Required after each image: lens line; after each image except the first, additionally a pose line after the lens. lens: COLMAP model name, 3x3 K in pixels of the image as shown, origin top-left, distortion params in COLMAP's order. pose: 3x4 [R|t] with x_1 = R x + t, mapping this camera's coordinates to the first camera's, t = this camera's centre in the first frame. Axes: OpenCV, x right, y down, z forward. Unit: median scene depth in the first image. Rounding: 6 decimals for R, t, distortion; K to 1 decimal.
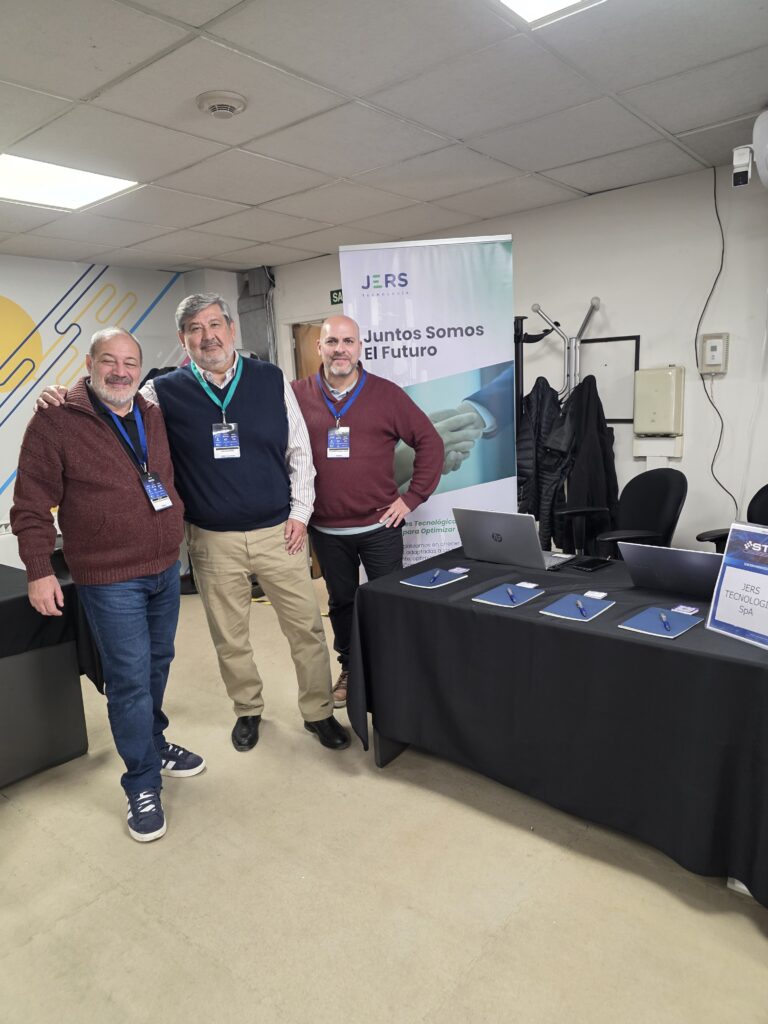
lens RADIAL K [[679.4, 0, 383.7], [0, 679.4, 512.8], [0, 0, 1]] dist [0.021895, -0.011035]
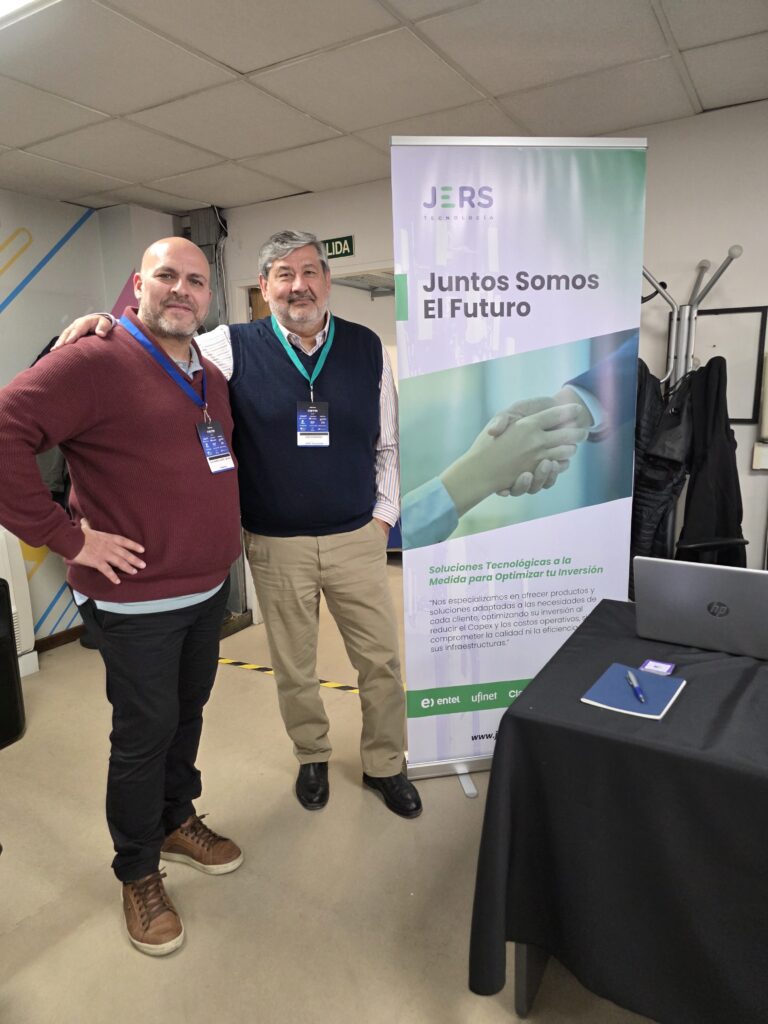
lens RADIAL K [[679.4, 0, 385.8], [0, 679.4, 509.8], [0, 0, 1]] dist [0.021895, -0.011035]
pose [[0.987420, -0.000482, 0.158117, -0.167311], [0.001763, 0.999967, -0.007958, -0.036364], [-0.158108, 0.008136, 0.987388, 0.364213]]
